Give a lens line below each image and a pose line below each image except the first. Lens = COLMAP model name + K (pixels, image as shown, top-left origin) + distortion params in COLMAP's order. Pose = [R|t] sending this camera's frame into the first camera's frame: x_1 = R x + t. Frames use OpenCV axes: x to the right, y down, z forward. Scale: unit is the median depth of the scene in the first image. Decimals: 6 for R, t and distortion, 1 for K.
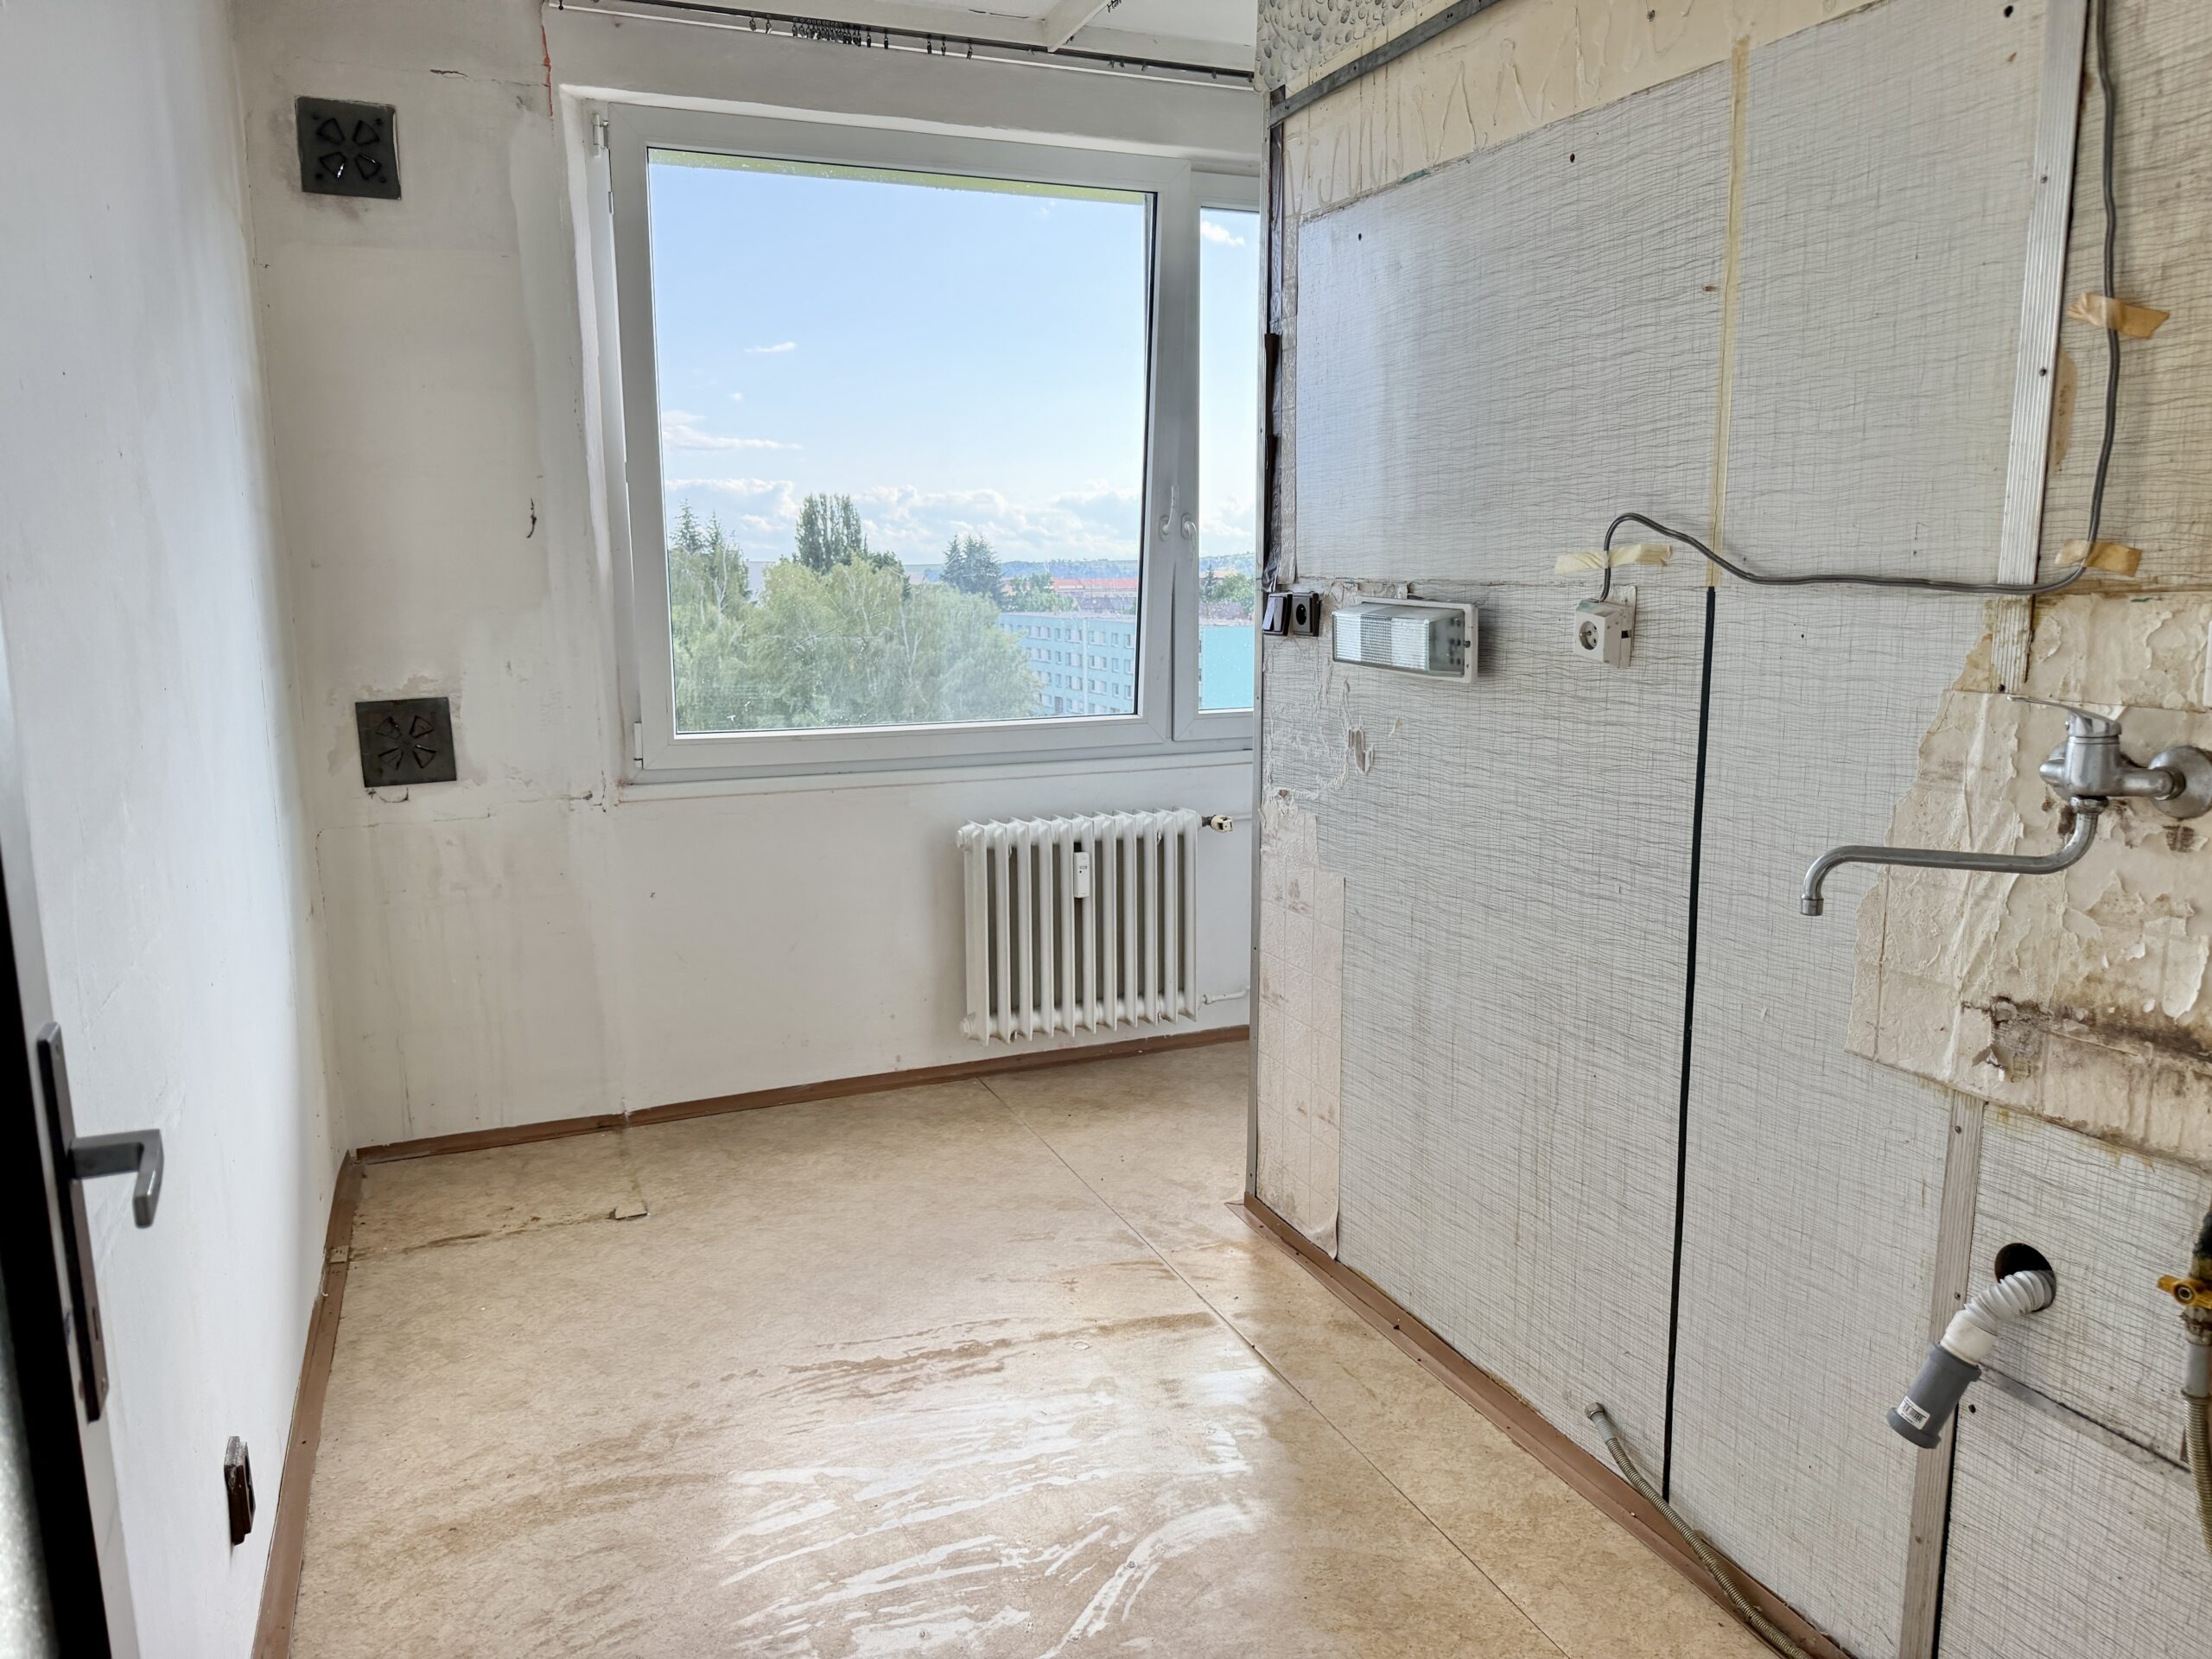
lens RADIAL K [[1544.7, 0, 1107.3], [0, 1544.7, 831.7], [0, 0, 1]] dist [0.001365, -0.007954]
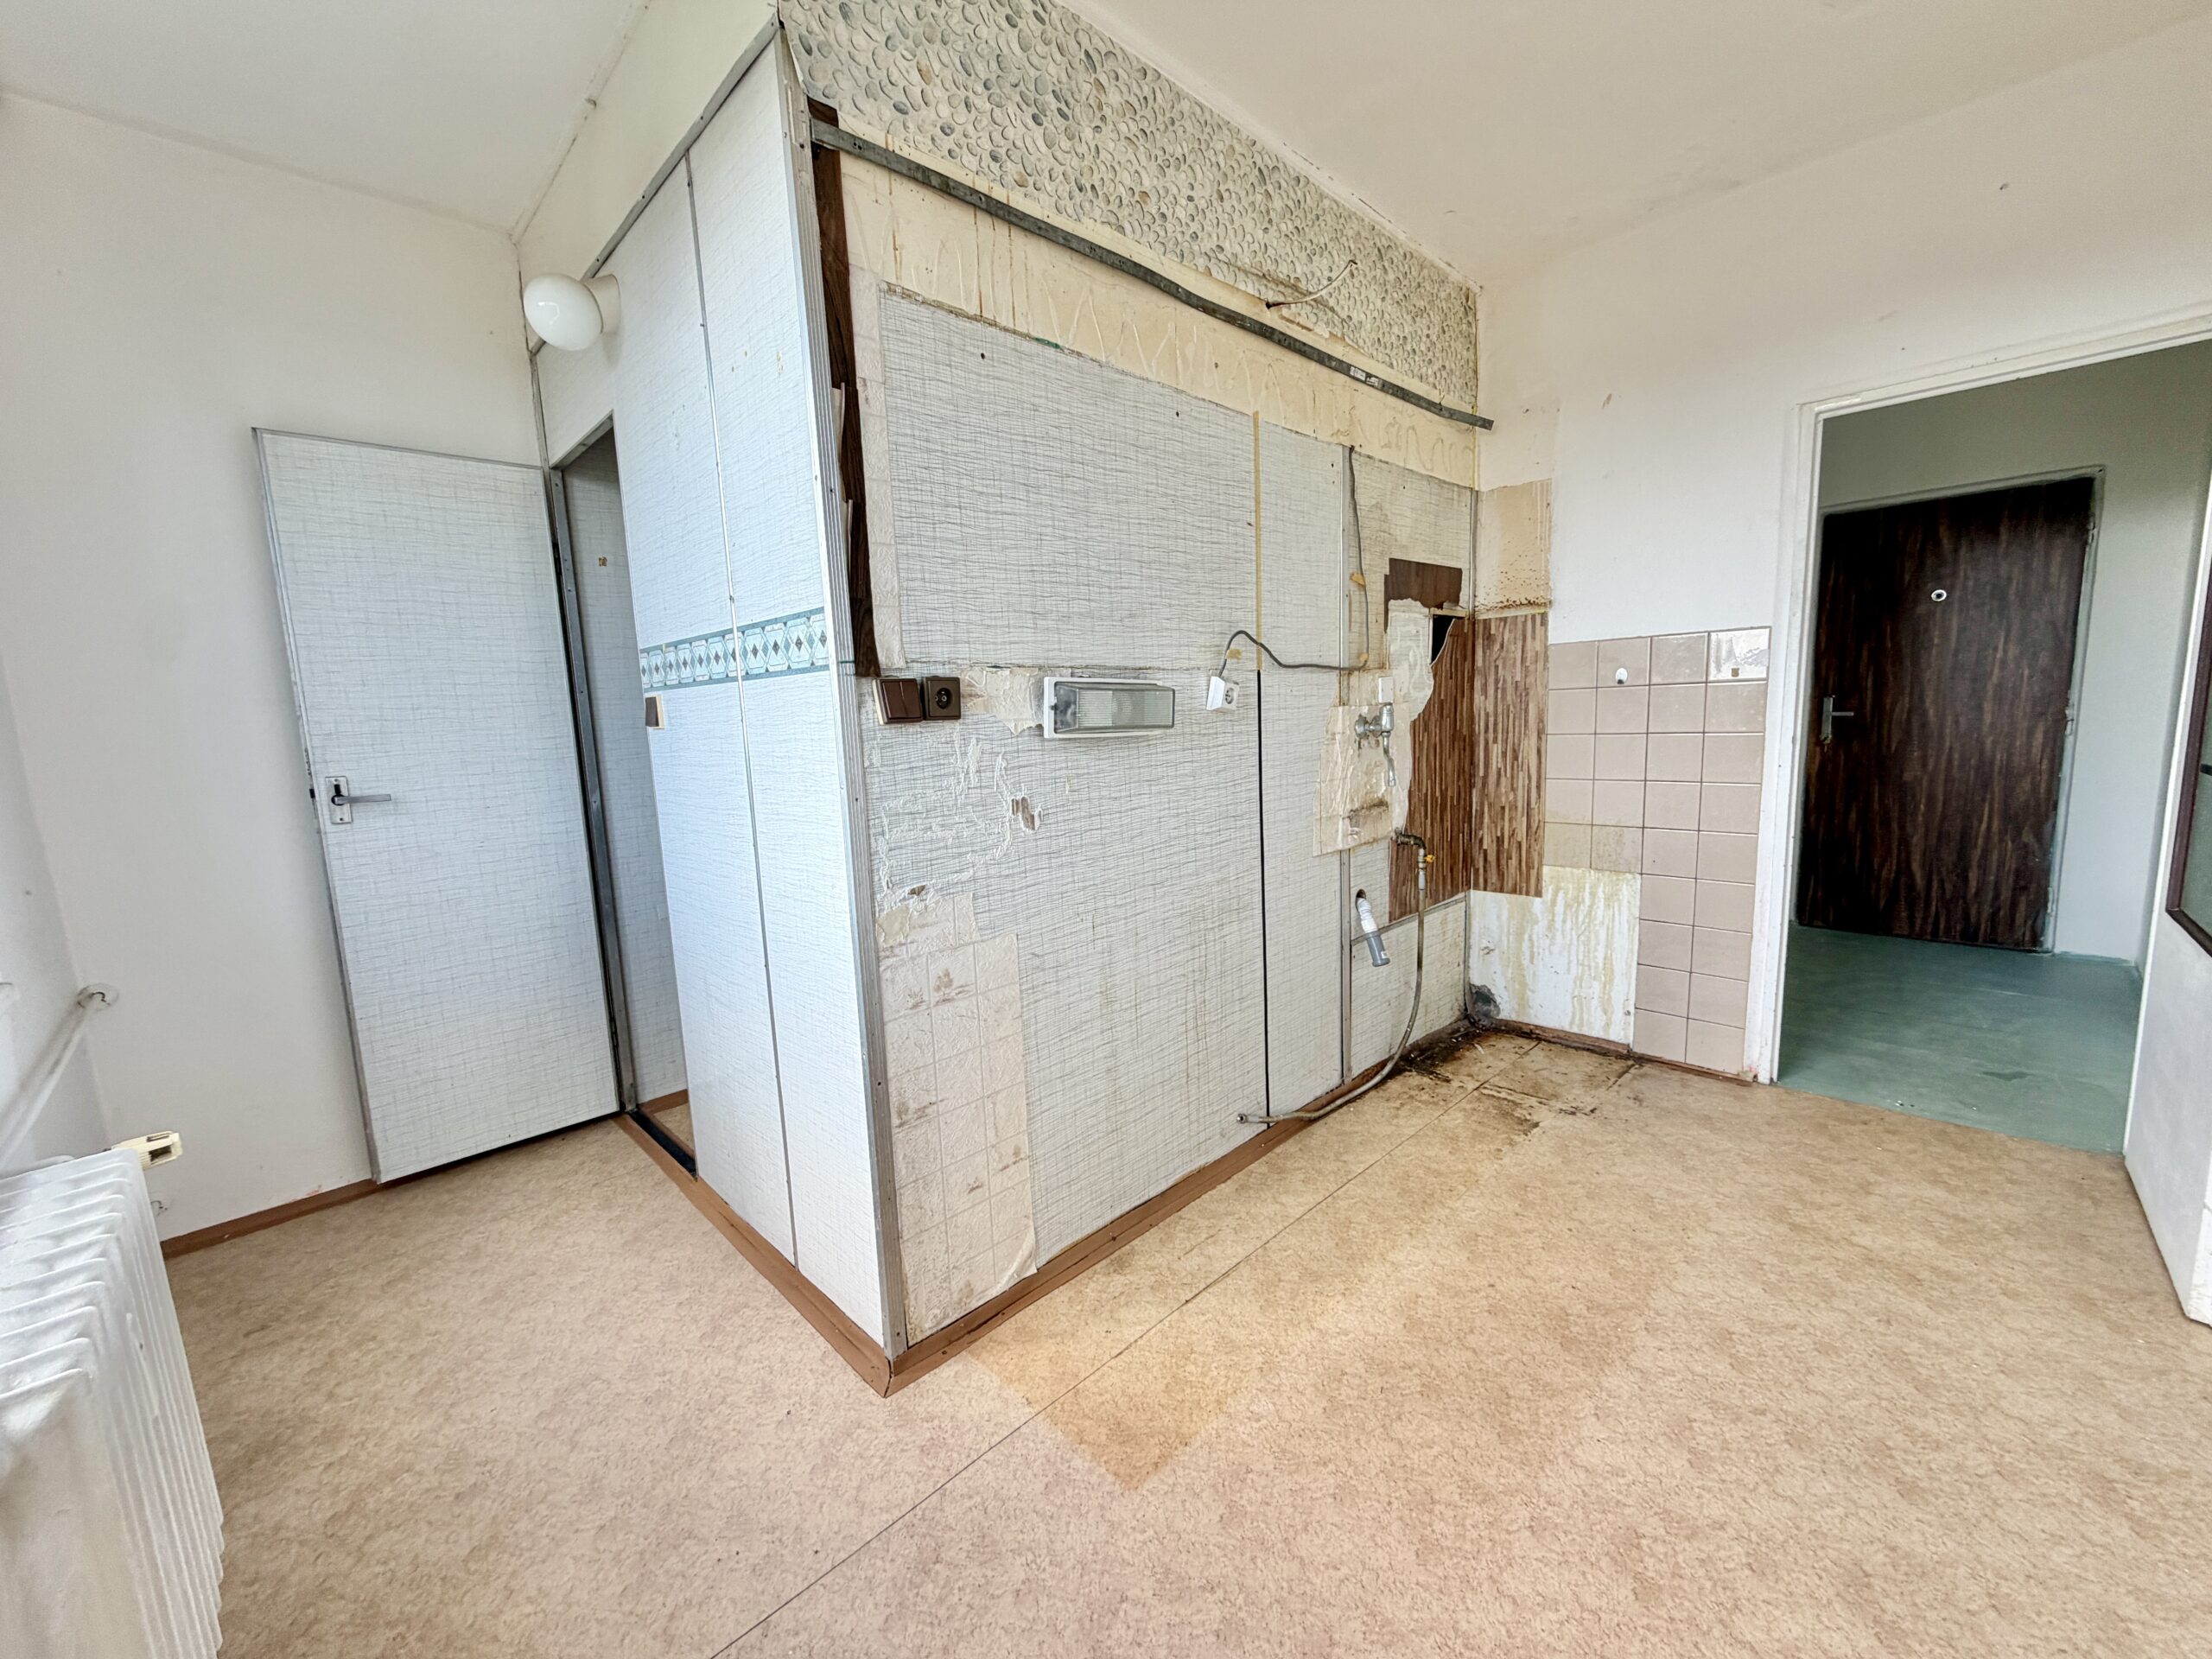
lens RADIAL K [[884.2, 0, 1108.2], [0, 884.2, 834.3], [0, 0, 1]] dist [-0.013873, 0.000506]
pose [[-0.371718, -0.099924, 0.922952, -0.485893], [0.201853, 0.961705, 0.185415, -0.154156], [-0.906135, 0.255223, -0.337313, 1.222131]]
